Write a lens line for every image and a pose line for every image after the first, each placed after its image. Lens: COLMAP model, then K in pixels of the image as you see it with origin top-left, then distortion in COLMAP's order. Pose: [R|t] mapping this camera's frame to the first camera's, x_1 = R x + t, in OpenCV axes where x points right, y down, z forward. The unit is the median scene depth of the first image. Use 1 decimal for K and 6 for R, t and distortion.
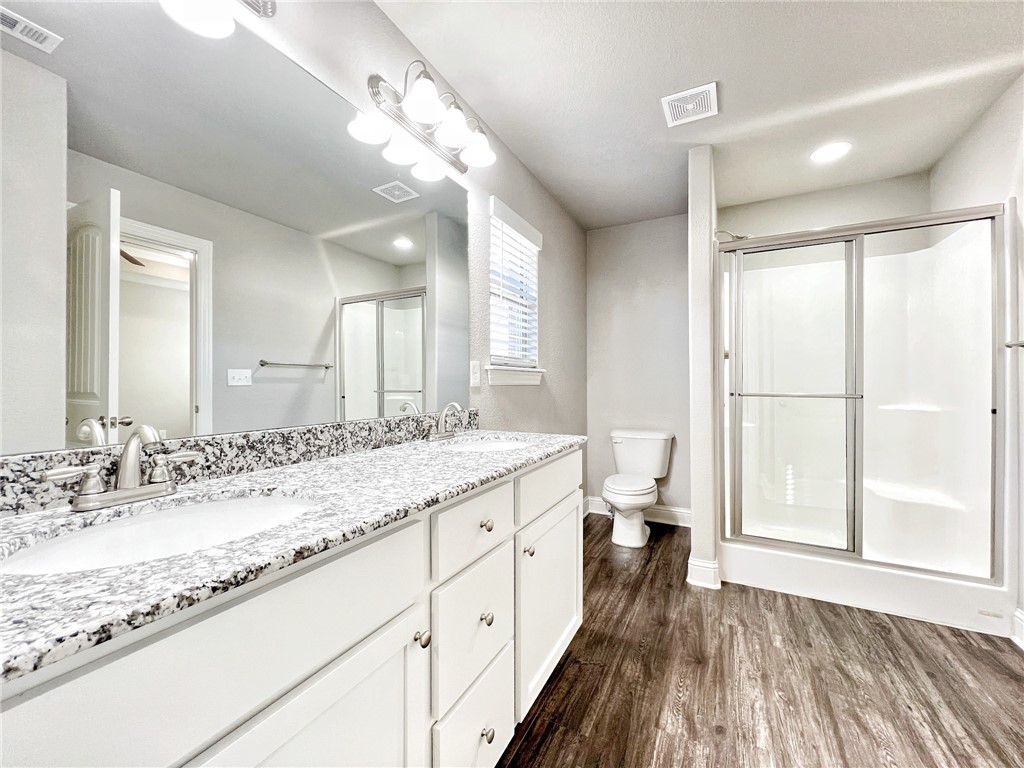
lens RADIAL K [[412.3, 0, 507.8], [0, 412.3, 382.2], [0, 0, 1]] dist [-0.004010, 0.001028]
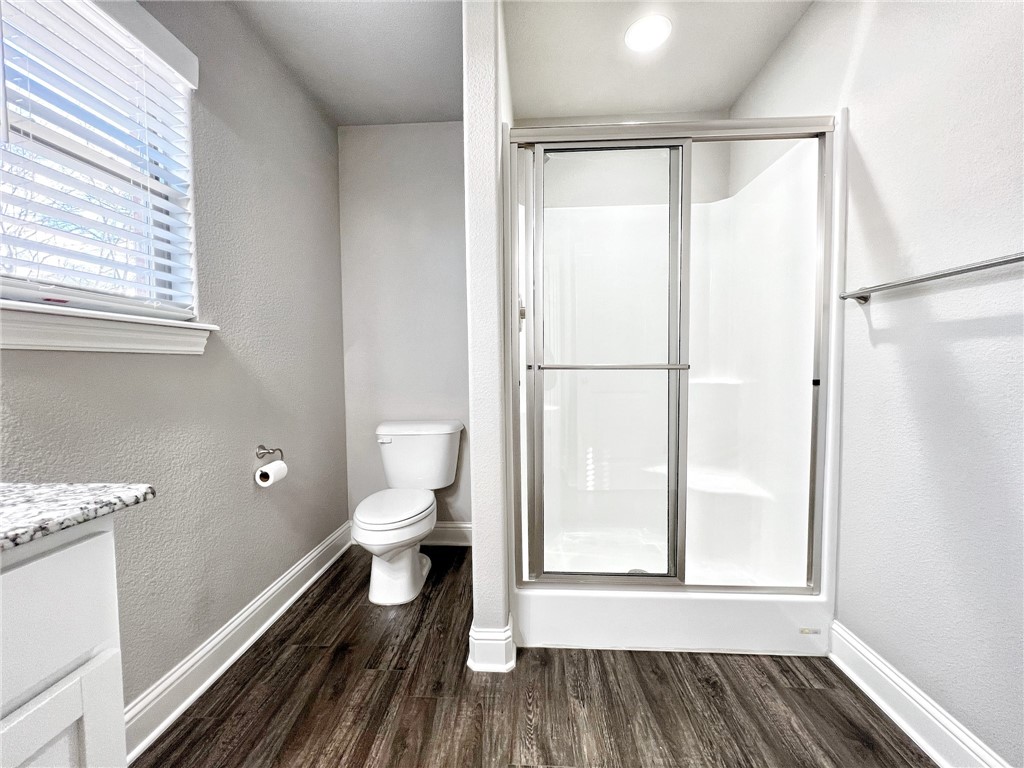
lens RADIAL K [[412.3, 0, 513.3], [0, 412.3, 381.6], [0, 0, 1]] dist [-0.004010, 0.001028]
pose [[0.904397, -0.024363, 0.425996, 0.290853], [0.006696, 0.999056, 0.042920, 0.029283], [-0.426639, -0.035964, 0.903707, 0.503089]]
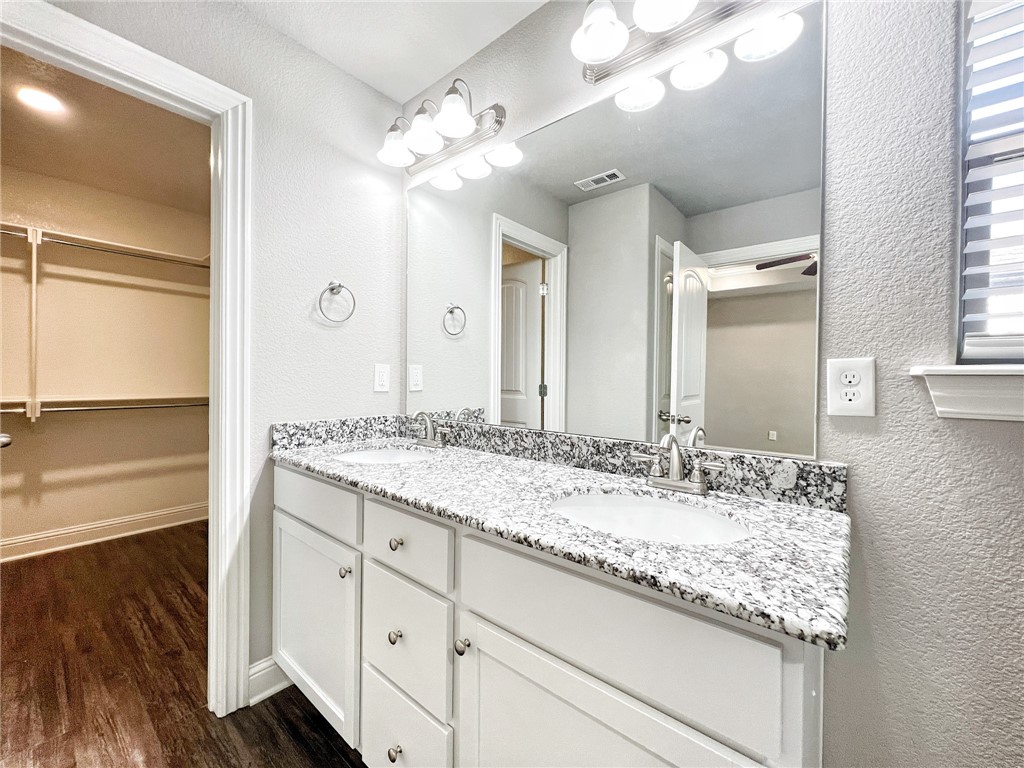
lens RADIAL K [[412.3, 0, 515.8], [0, 412.3, 380.8], [0, 0, 1]] dist [-0.004010, 0.001028]
pose [[-0.200636, 0.005114, -0.979652, 0.447453], [-0.010243, 0.999921, 0.007317, -0.028128], [0.979612, 0.011503, -0.200568, 0.768908]]
